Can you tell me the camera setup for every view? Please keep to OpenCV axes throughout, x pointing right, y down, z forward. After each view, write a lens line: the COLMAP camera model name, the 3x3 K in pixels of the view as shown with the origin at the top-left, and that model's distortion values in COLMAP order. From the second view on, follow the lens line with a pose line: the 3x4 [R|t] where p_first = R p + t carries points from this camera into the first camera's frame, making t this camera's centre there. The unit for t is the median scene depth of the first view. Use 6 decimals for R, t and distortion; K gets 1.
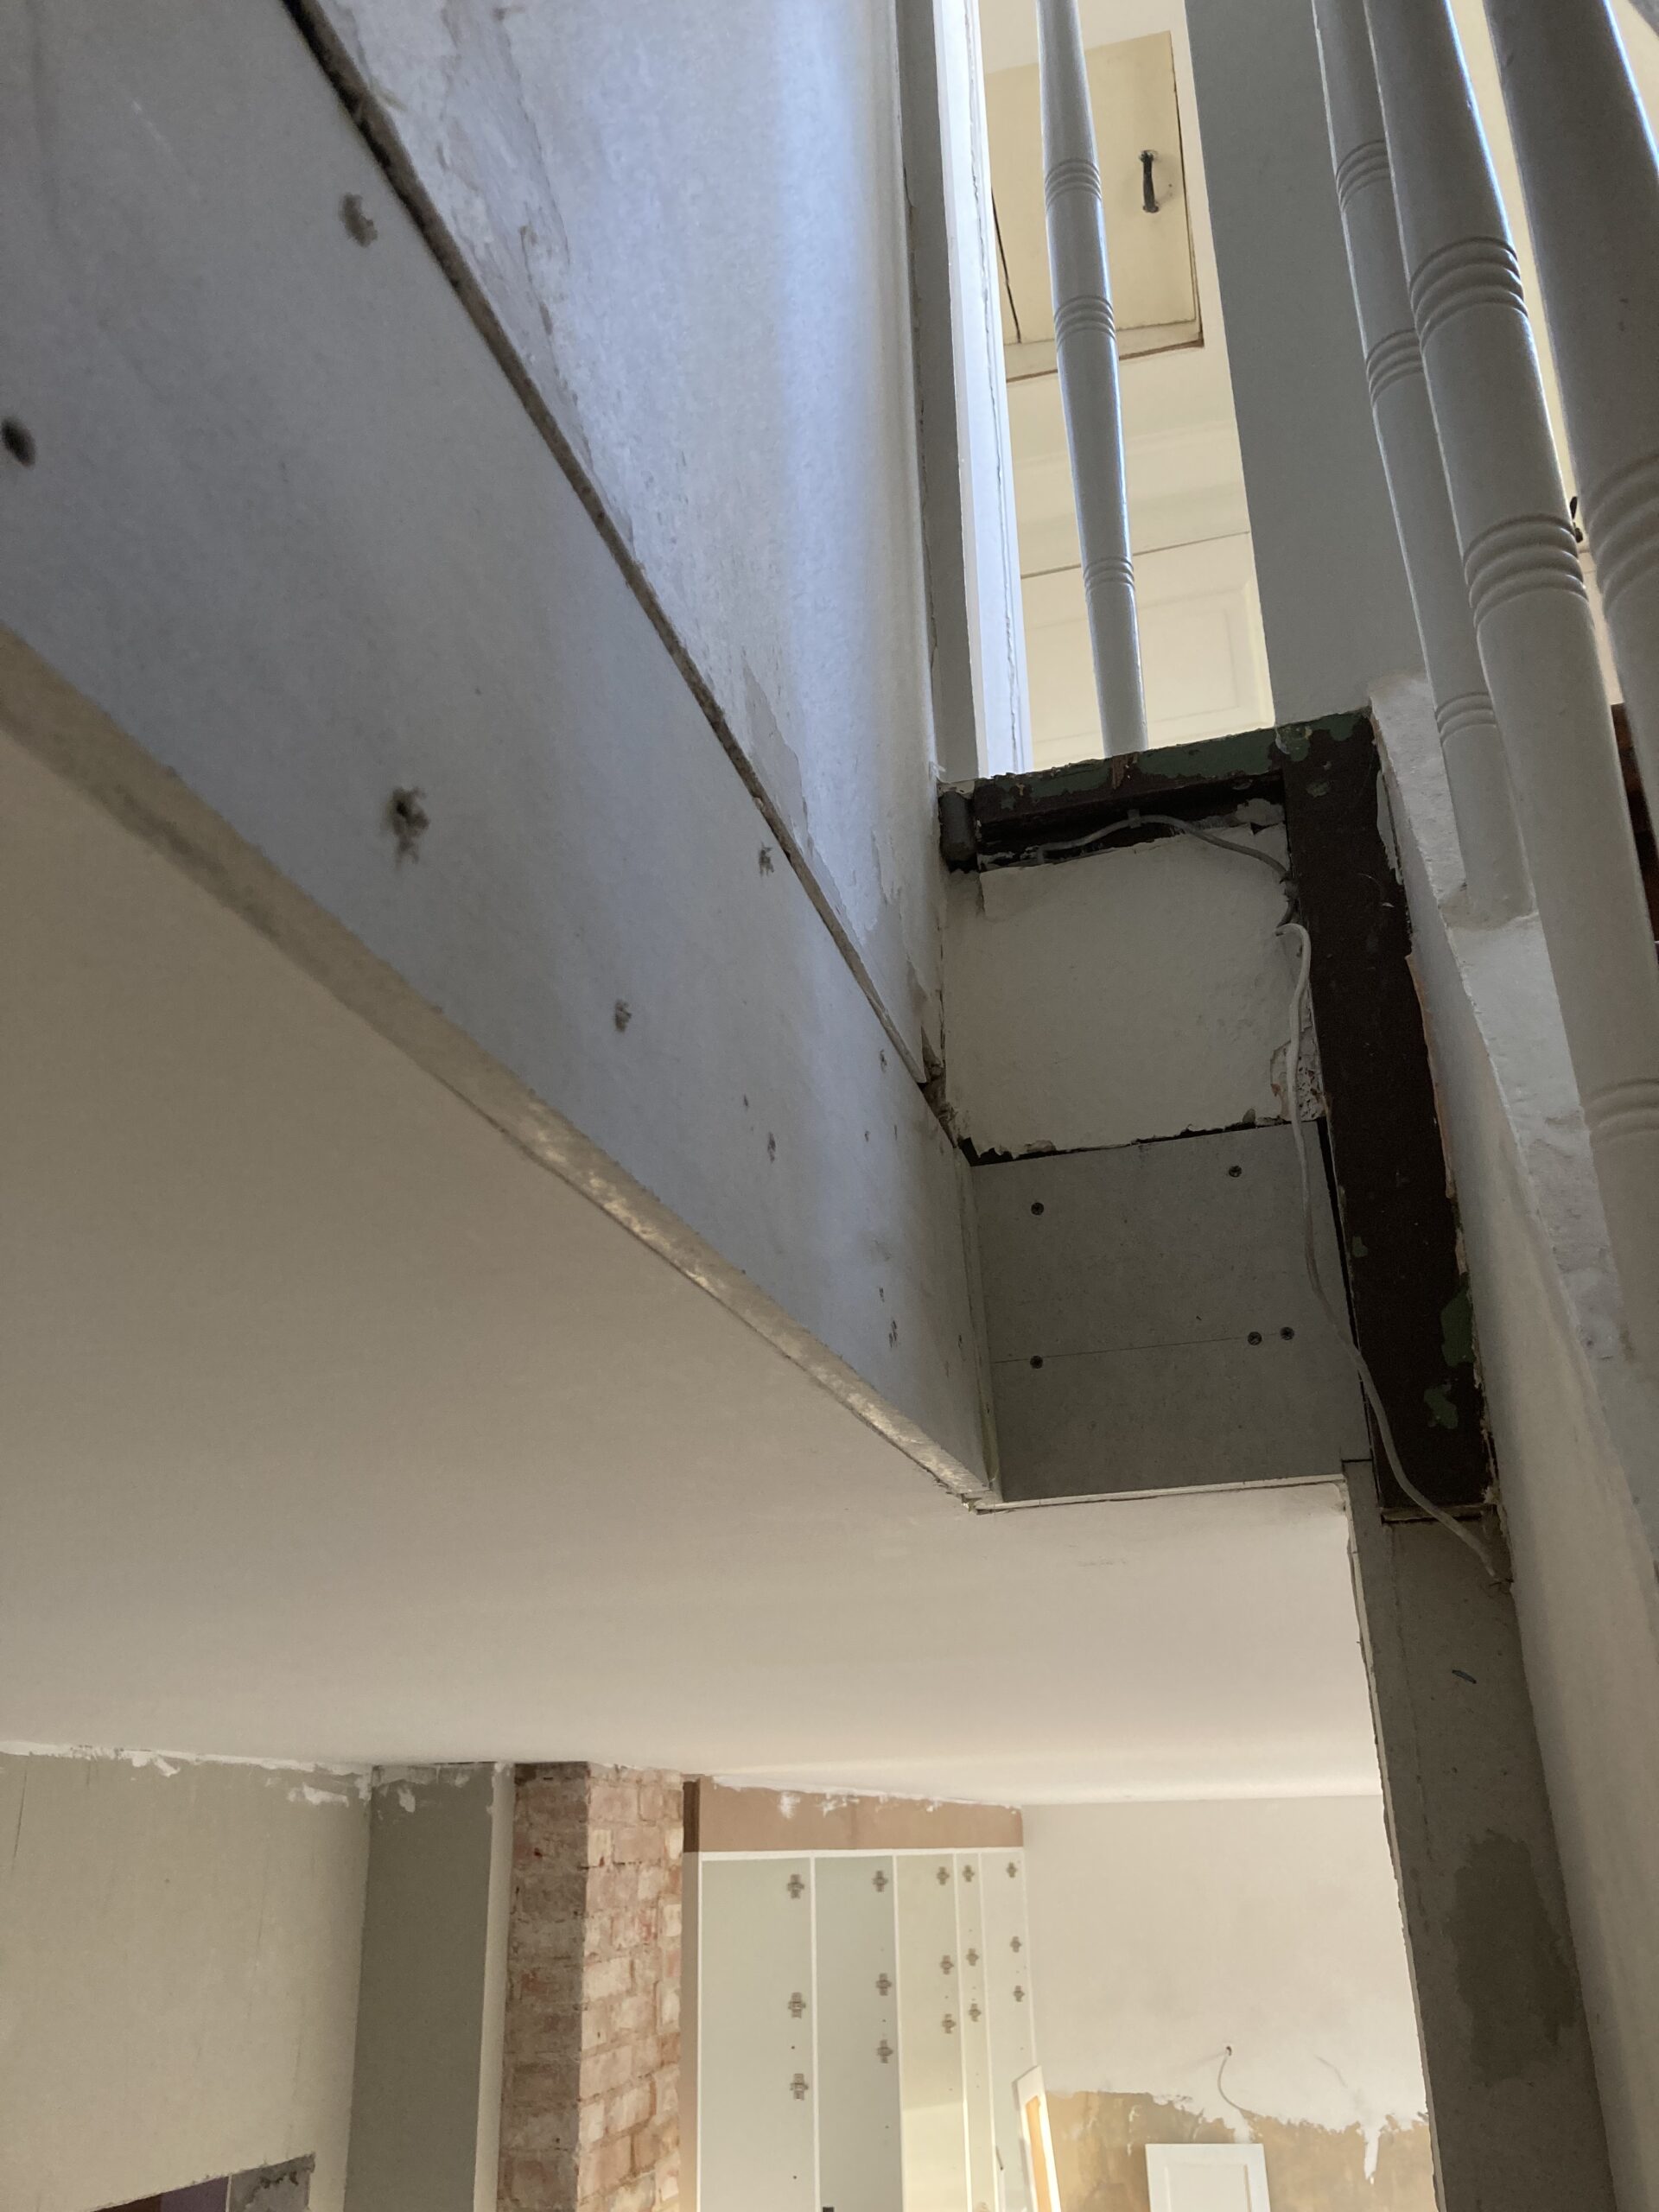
lens RADIAL K [[1807.0, 0, 833.8], [0, 1807.0, 1079.8], [0, 0, 1]] dist [0.042336, -0.046629]
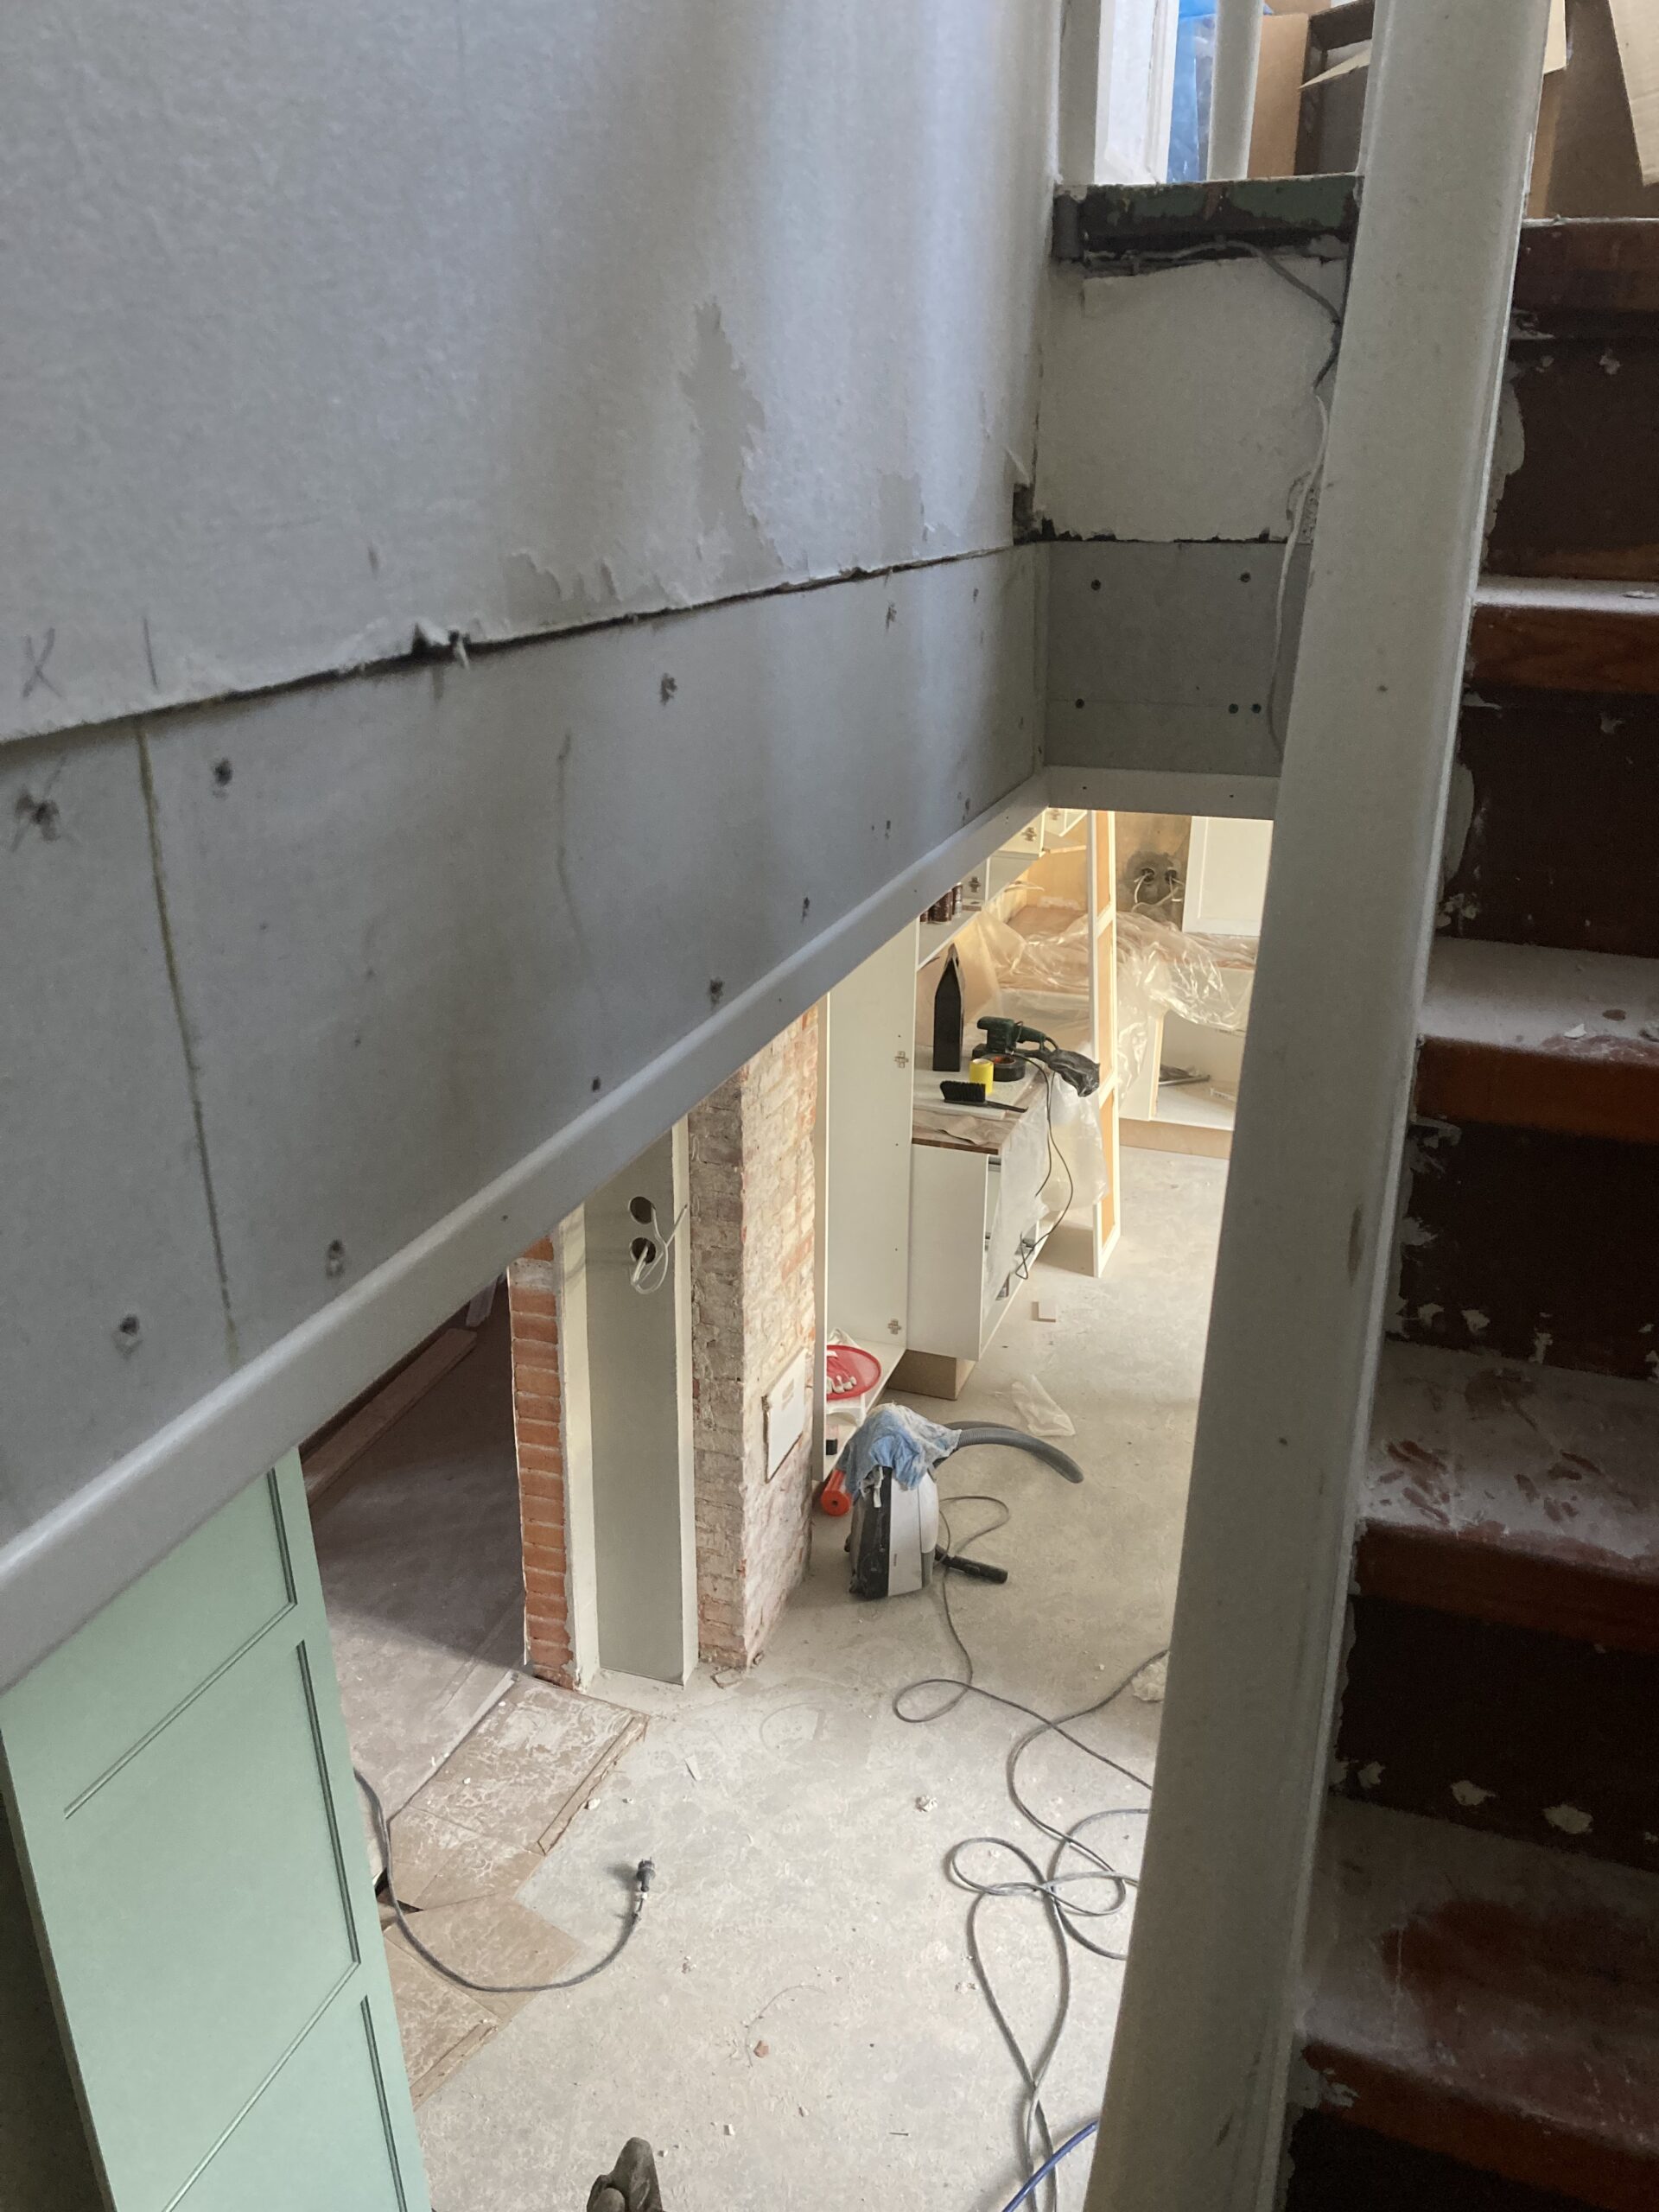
lens RADIAL K [[1807.0, 0, 833.8], [0, 1807.0, 1079.8], [0, 0, 1]] dist [0.042336, -0.046629]
pose [[0.997761, 0.047285, -0.047295, -0.000614], [-0.001439, 0.722201, 0.691682, -0.586352], [0.066863, -0.690065, 0.720652, -0.234006]]
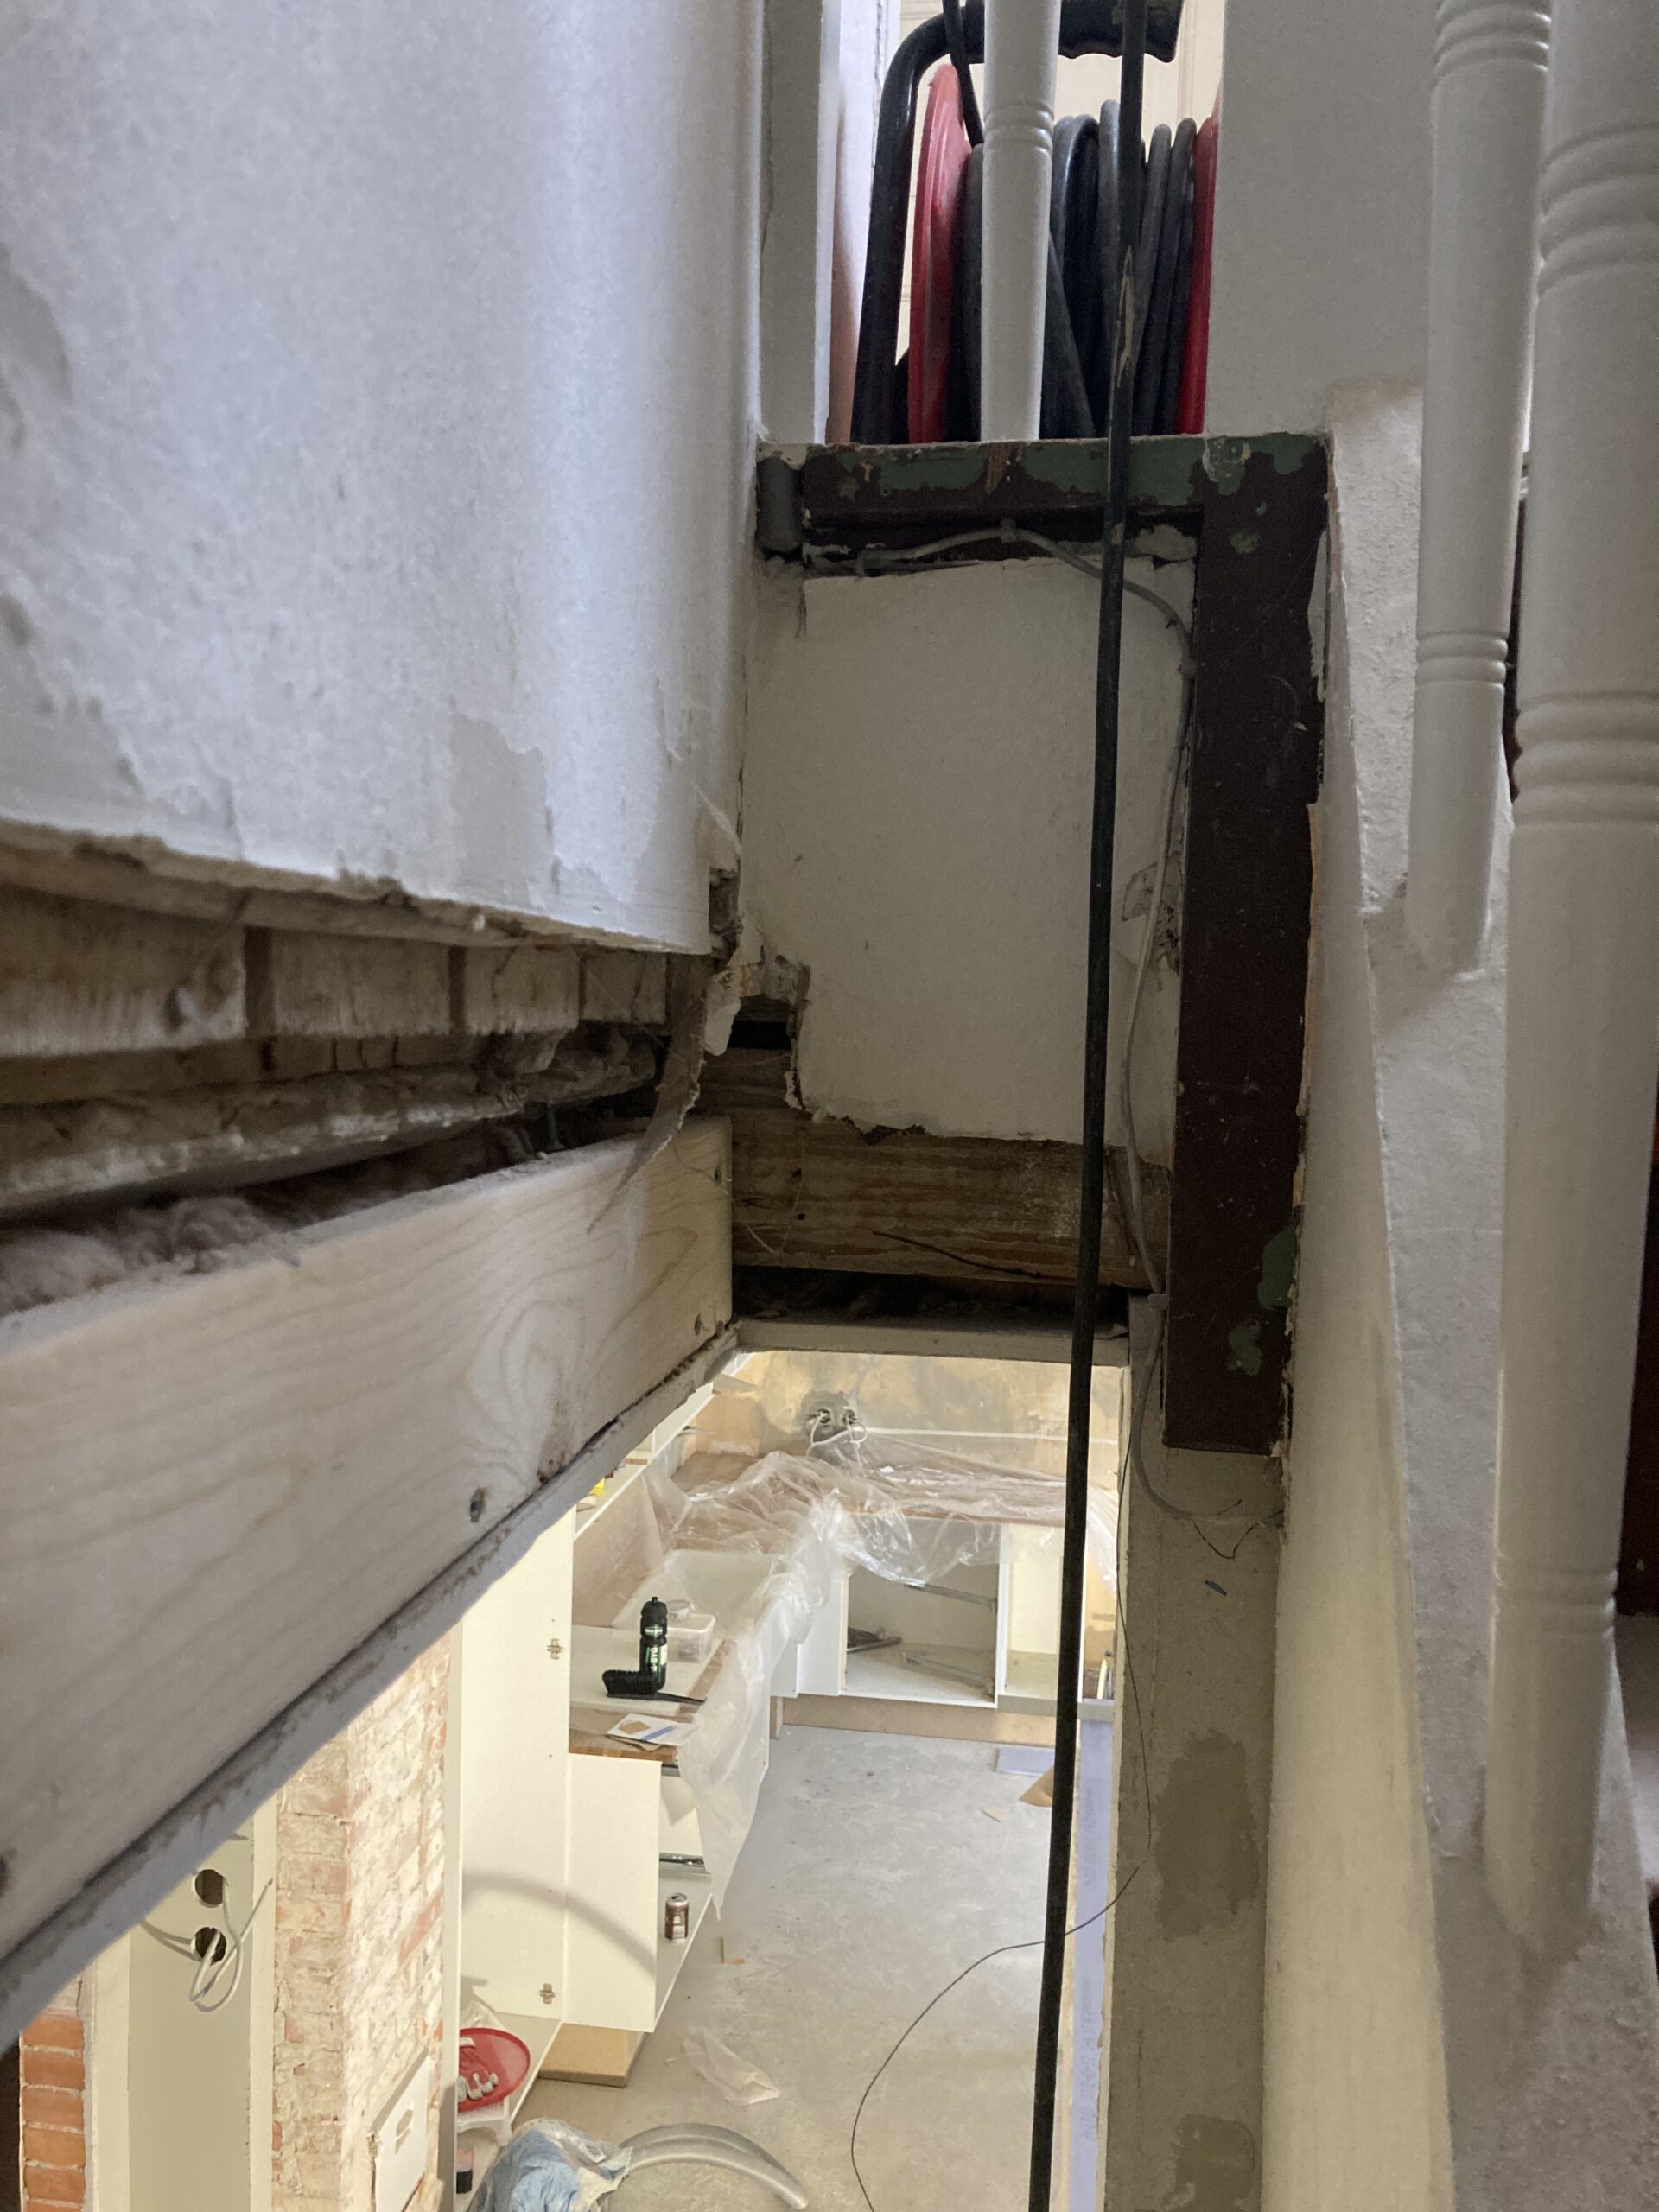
lens RADIAL K [[1807.0, 0, 833.8], [0, 1807.0, 1079.8], [0, 0, 1]] dist [0.042336, -0.046629]
pose [[0.991212, 0.038917, 0.126425, 0.003690], [-0.091687, 0.891044, 0.444561, -0.284585], [-0.095349, -0.452246, 0.886782, 0.223990]]
